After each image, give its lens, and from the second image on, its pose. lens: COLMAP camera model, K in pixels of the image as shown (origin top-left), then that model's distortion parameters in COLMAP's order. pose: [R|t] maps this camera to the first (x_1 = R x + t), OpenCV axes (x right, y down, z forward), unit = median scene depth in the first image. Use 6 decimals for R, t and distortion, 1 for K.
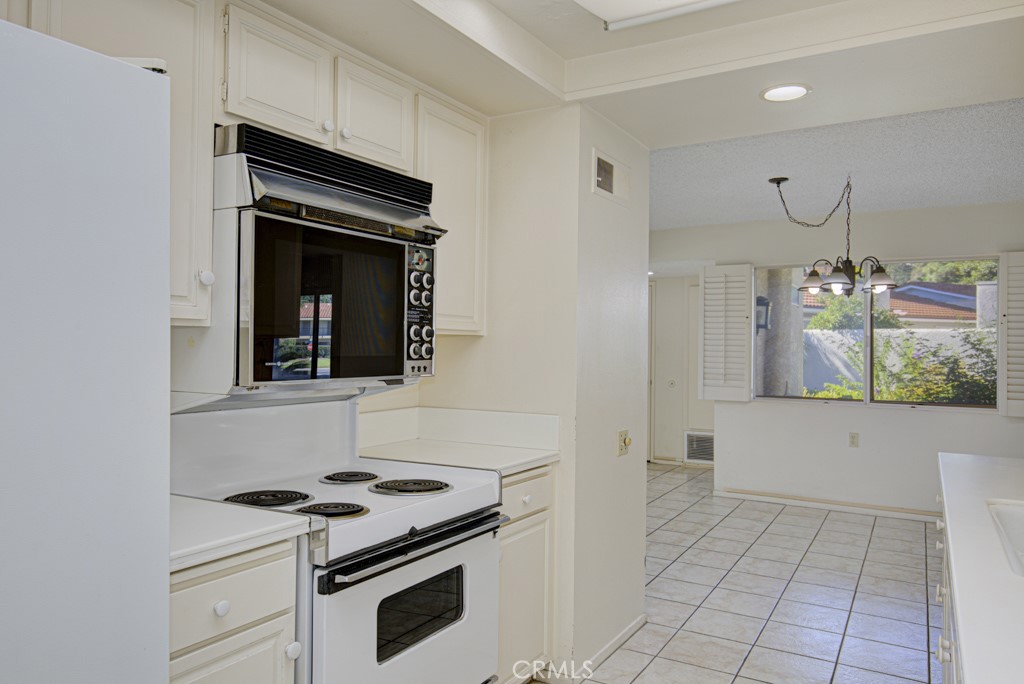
lens RADIAL K [[696.4, 0, 512.2], [0, 696.4, 340.5], [0, 0, 1]] dist [0.001221, -0.001608]
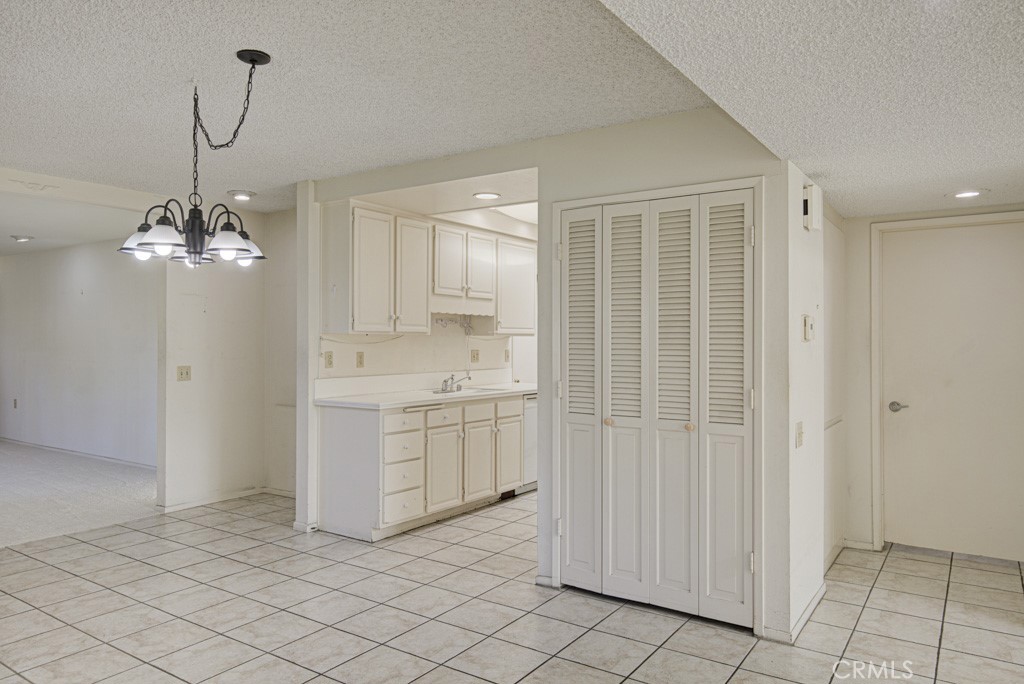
lens RADIAL K [[696.4, 0, 512.2], [0, 696.4, 340.5], [0, 0, 1]] dist [0.001221, -0.001608]
pose [[-0.997798, -0.014644, 0.064697, 0.122152], [-0.015038, 0.999871, -0.005598, 0.012280], [-0.064607, -0.006559, -0.997889, 1.579666]]
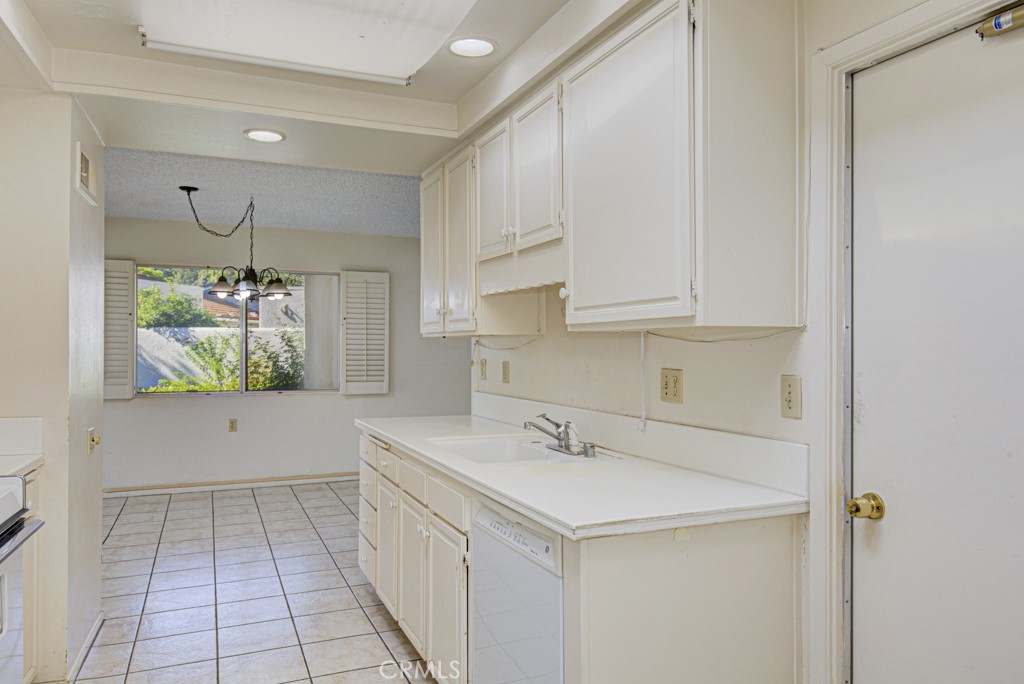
lens RADIAL K [[696.4, 0, 512.2], [0, 696.4, 340.5], [0, 0, 1]] dist [0.001221, -0.001608]
pose [[0.585568, -0.002030, 0.810621, -0.200501], [0.000320, 0.999997, 0.002273, 0.002905], [-0.810624, -0.001072, 0.585567, -0.039254]]
